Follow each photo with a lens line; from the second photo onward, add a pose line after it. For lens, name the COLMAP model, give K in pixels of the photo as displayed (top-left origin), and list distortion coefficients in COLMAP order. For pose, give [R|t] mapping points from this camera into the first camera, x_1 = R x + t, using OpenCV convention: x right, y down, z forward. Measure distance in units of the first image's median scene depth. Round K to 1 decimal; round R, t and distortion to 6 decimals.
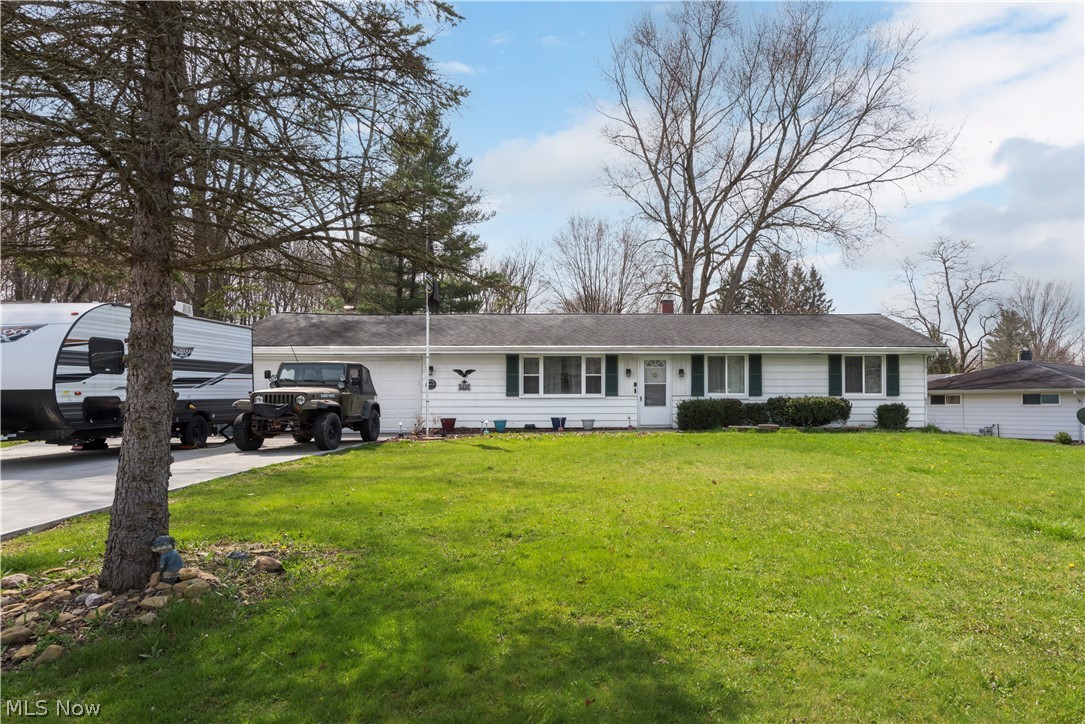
lens RADIAL K [[569.1, 0, 593.0], [0, 569.1, 387.9], [0, 0, 1]] dist [-0.000683, -0.000320]
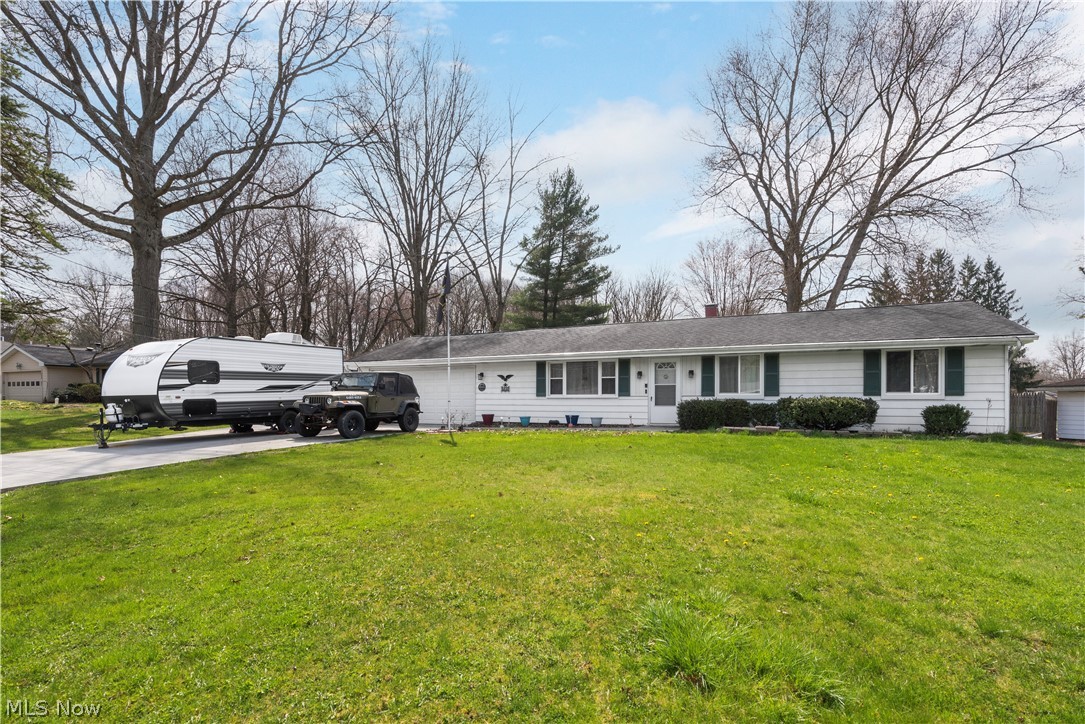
lens RADIAL K [[445.6, 0, 544.9], [0, 445.6, 393.1], [0, 0, 1]] dist [0.002414, -0.000029]
pose [[0.915138, -0.003405, -0.403127, 0.239778], [0.009009, 0.999887, 0.012005, -0.003465], [0.403041, -0.014618, 0.915065, 0.149369]]
